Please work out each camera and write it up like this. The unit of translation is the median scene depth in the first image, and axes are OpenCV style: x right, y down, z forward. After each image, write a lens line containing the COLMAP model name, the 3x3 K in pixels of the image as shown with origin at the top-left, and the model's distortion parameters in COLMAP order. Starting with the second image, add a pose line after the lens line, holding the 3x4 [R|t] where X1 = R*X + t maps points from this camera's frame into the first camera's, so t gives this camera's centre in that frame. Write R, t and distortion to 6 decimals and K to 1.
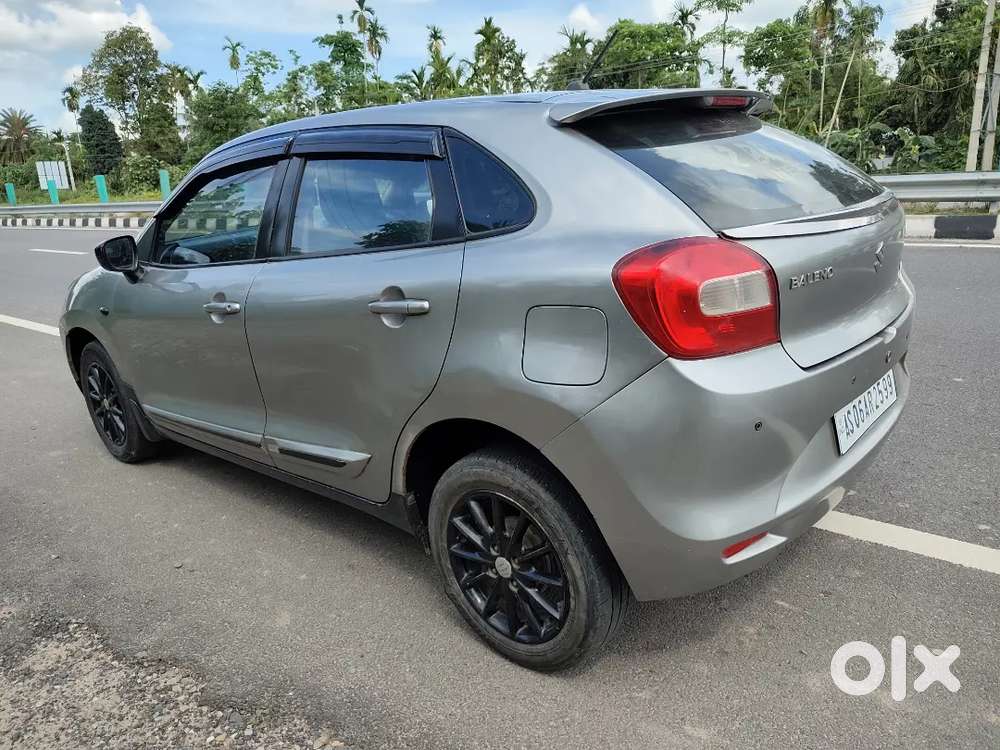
lens RADIAL K [[725.8, 0, 501.5], [0, 725.8, 376.6], [0, 0, 1]] dist [0.009725, -0.009380]
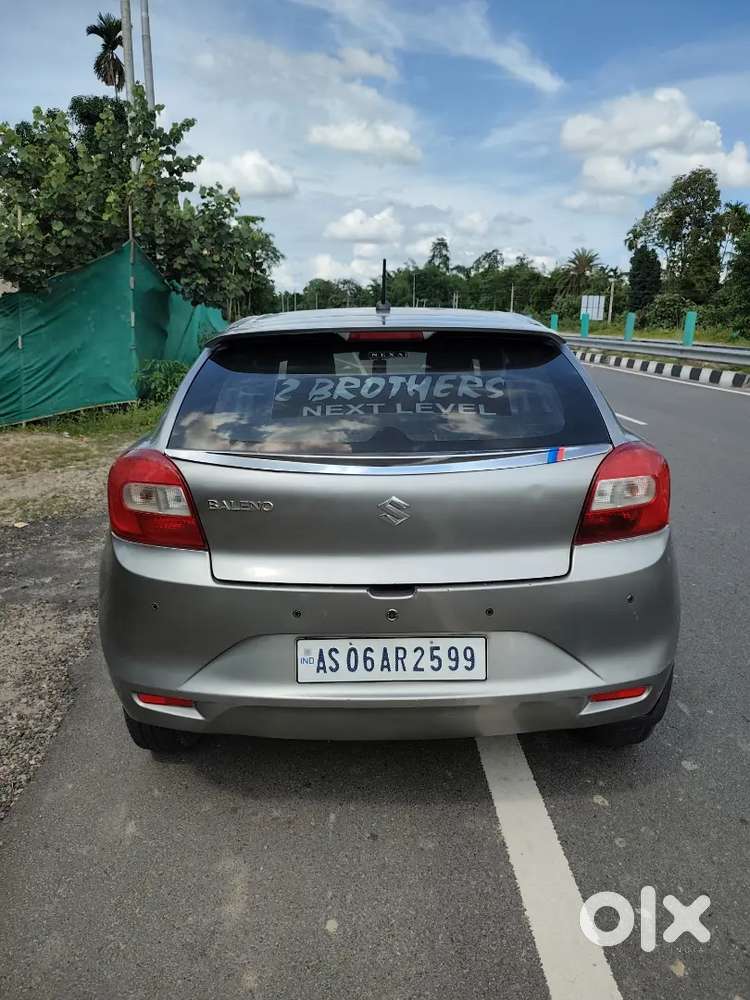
lens RADIAL K [[725.8, 0, 371.3], [0, 725.8, 497.8], [0, 0, 1]] dist [0.009725, -0.009380]
pose [[0.662828, 0.237454, -0.710123, 0.785630], [-0.251333, 0.963917, 0.087725, -0.171757], [0.705331, 0.120331, 0.698591, 0.200090]]
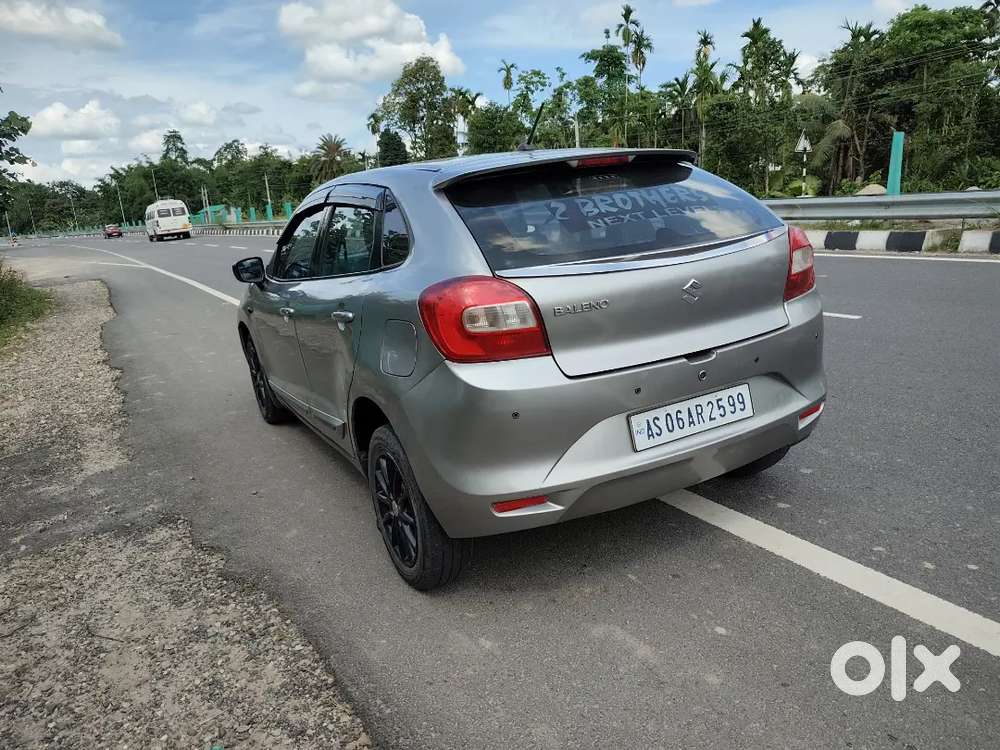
lens RADIAL K [[725.8, 0, 495.9], [0, 725.8, 378.5], [0, 0, 1]] dist [0.009725, -0.009380]
pose [[0.936862, 0.070924, -0.342431, 0.423000], [-0.073839, 0.997260, 0.004535, -0.001936], [0.341814, 0.021036, 0.939532, -0.153610]]
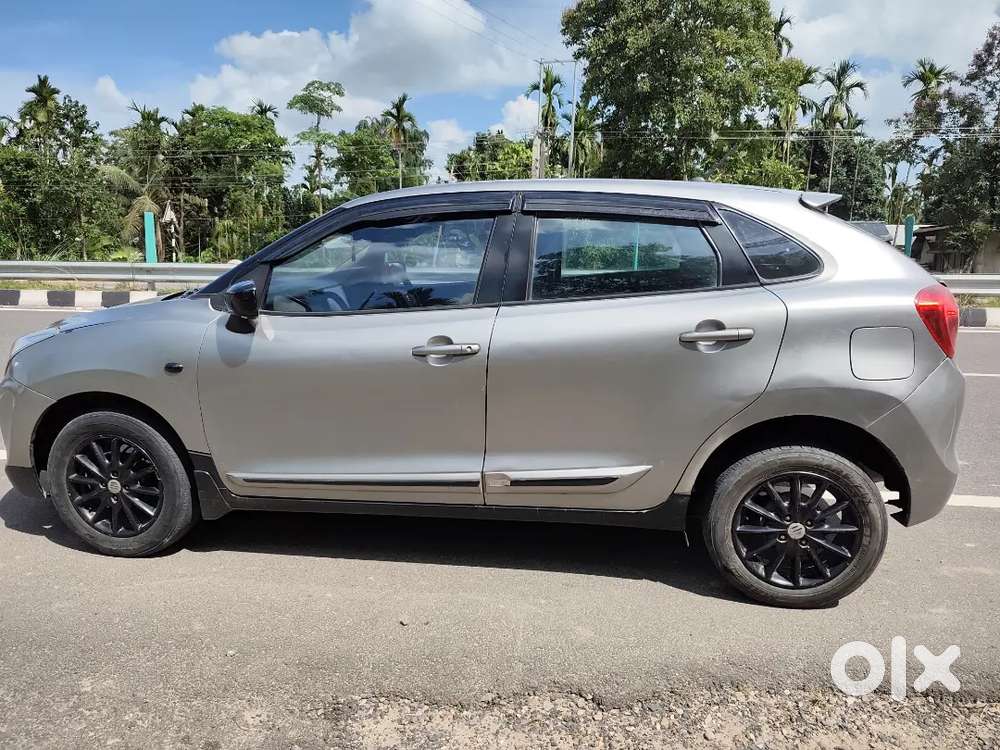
lens RADIAL K [[725.8, 0, 499.6], [0, 725.8, 379.9], [0, 0, 1]] dist [0.009725, -0.009380]
pose [[0.842374, -0.031373, 0.537979, -0.770151], [0.092037, 0.992012, -0.086261, 0.036870], [-0.530976, 0.122178, 0.838533, 0.098640]]
